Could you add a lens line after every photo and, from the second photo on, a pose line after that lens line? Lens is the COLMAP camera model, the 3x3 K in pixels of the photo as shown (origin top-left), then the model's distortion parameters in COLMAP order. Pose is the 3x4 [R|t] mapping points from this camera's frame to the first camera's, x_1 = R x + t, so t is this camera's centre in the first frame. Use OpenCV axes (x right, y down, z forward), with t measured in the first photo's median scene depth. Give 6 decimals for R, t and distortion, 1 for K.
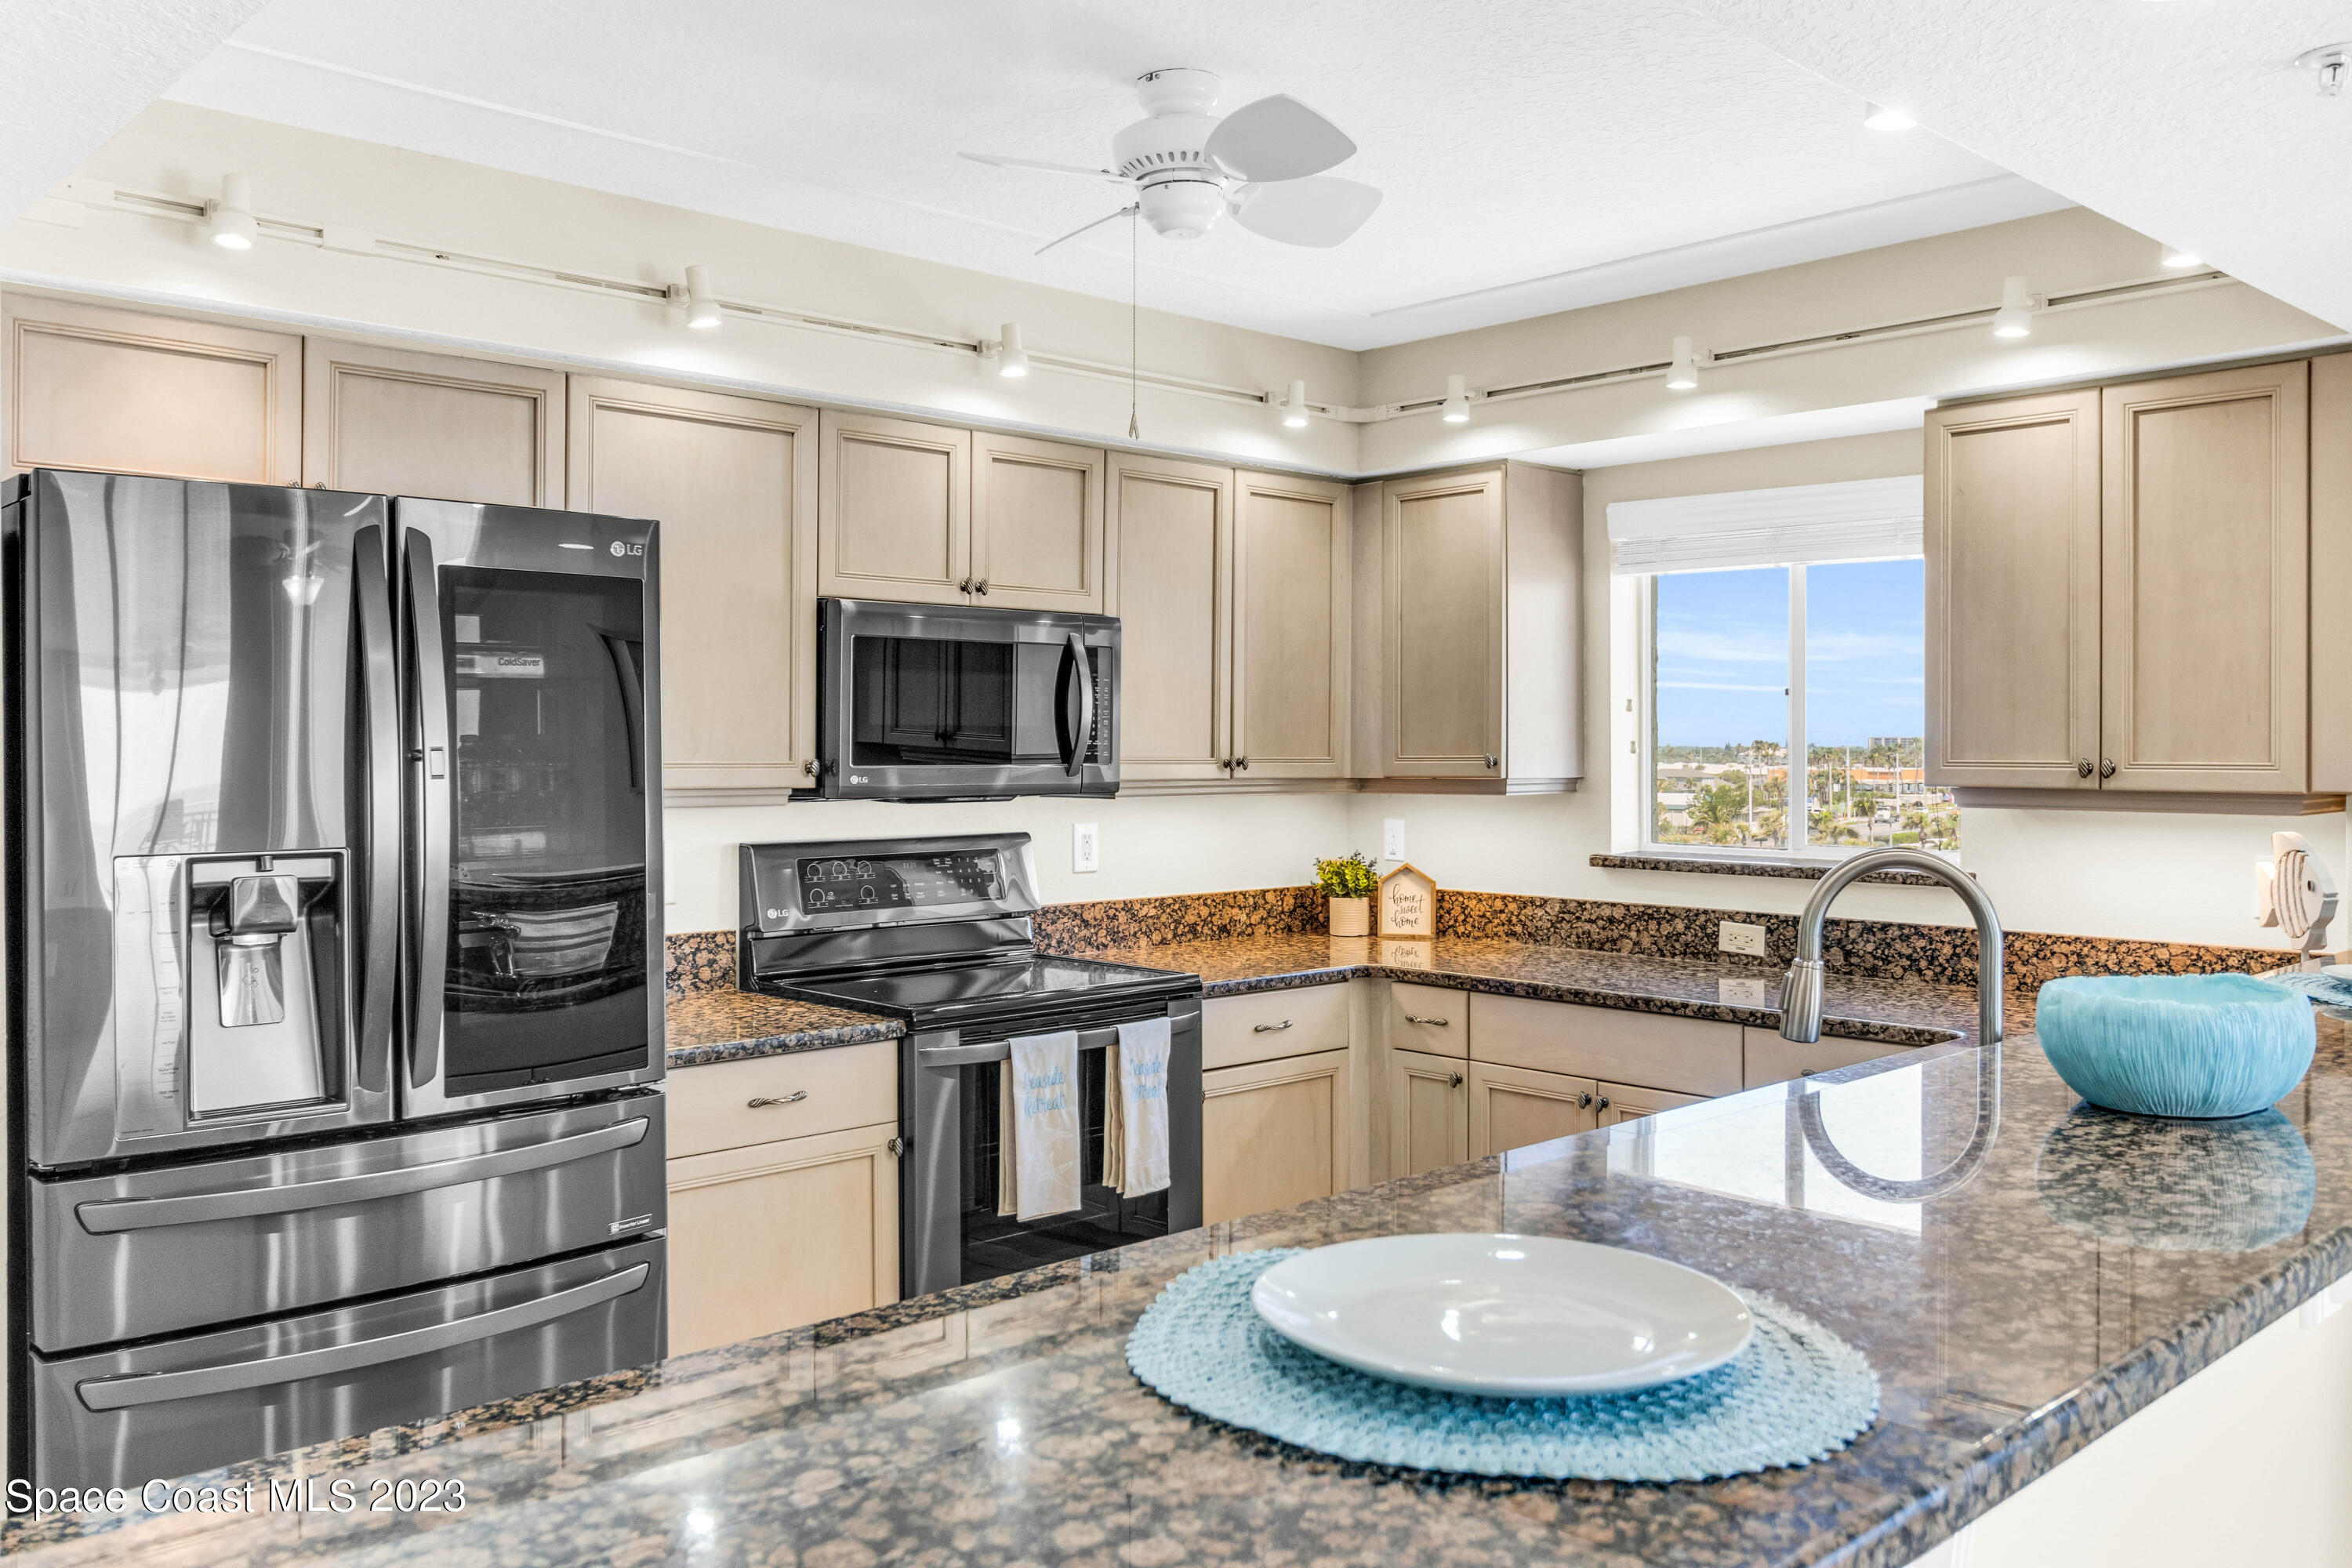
lens RADIAL K [[1911.4, 0, 1175.4], [0, 1911.4, 775.0], [0, 0, 1]] dist [-0.013970, 0.001894]
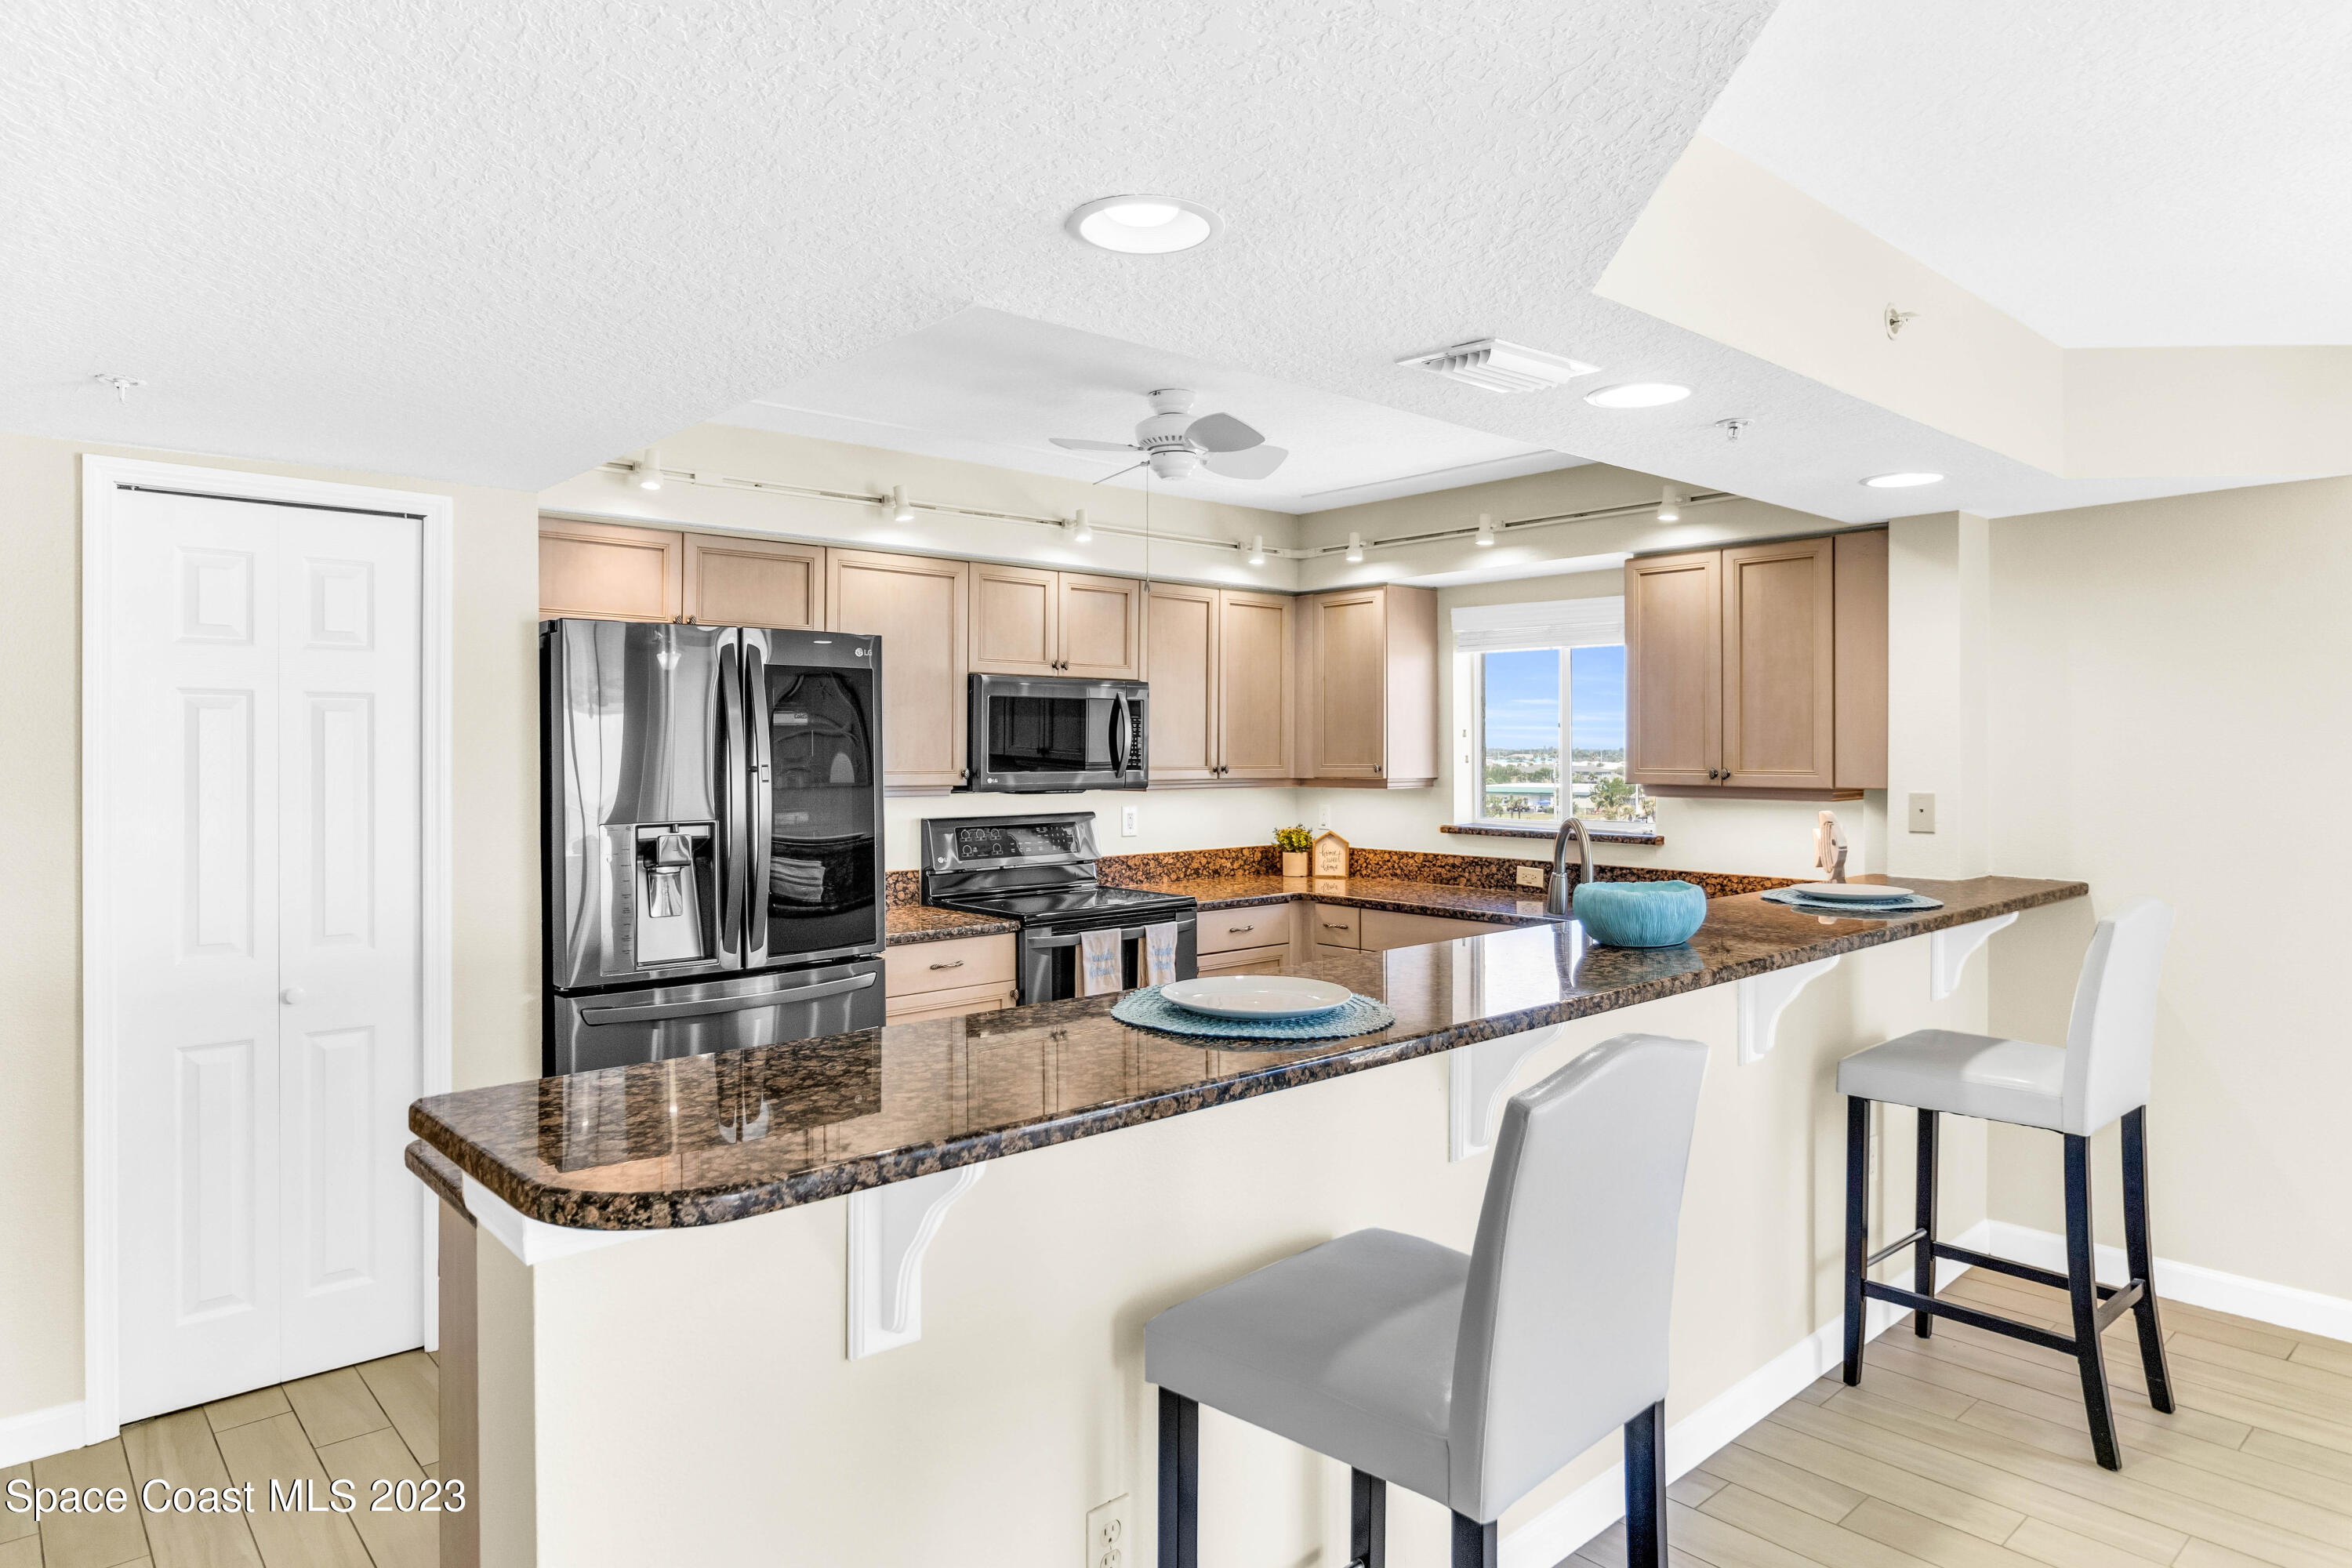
lens RADIAL K [[1394.0, 0, 1178.5], [0, 1394.0, 770.4], [0, 0, 1]] dist [-0.002256, -0.000572]
pose [[0.999705, -0.001061, -0.024261, 0.029638], [0.001053, 0.999999, -0.000343, -0.005979], [0.024261, 0.000317, 0.999706, -0.234219]]
